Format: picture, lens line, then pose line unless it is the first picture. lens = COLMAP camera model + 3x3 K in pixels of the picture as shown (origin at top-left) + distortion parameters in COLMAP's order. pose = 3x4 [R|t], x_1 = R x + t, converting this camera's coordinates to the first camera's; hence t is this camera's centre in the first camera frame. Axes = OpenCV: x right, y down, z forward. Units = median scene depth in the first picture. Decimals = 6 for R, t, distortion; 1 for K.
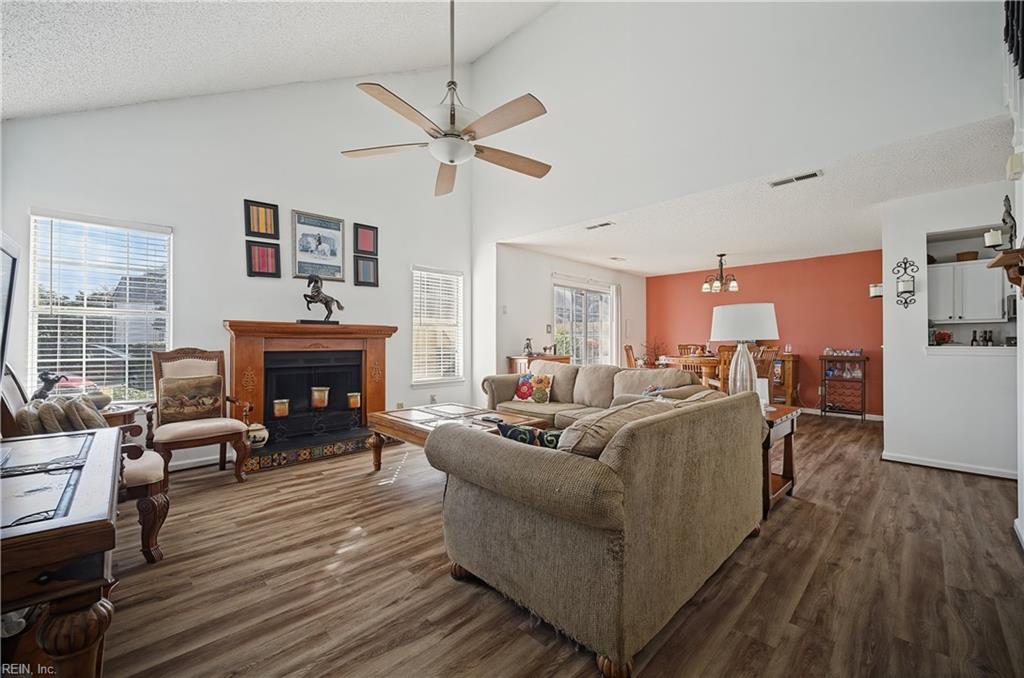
lens RADIAL K [[407.1, 0, 511.4], [0, 407.1, 343.1], [0, 0, 1]] dist [-0.005122, 0.000299]
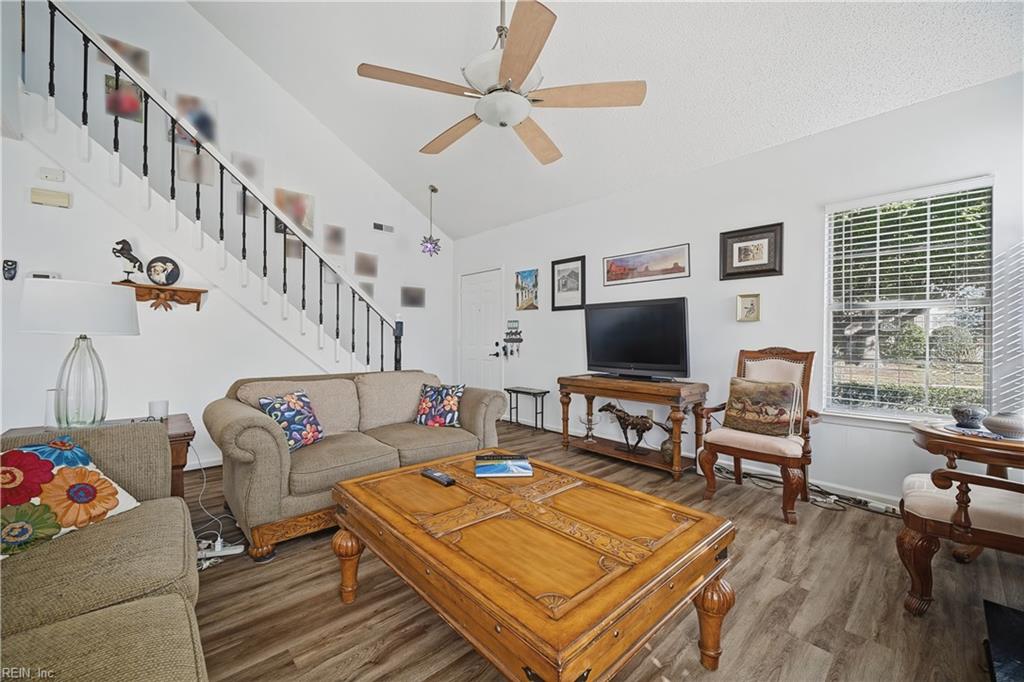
lens RADIAL K [[407.1, 0, 512.4], [0, 407.1, 338.2], [0, 0, 1]] dist [-0.005122, 0.000299]
pose [[-0.999570, -0.007220, 0.028420, -0.188914], [-0.007010, 0.999947, 0.007480, -0.022632], [-0.028473, 0.007278, -0.999568, 1.926035]]
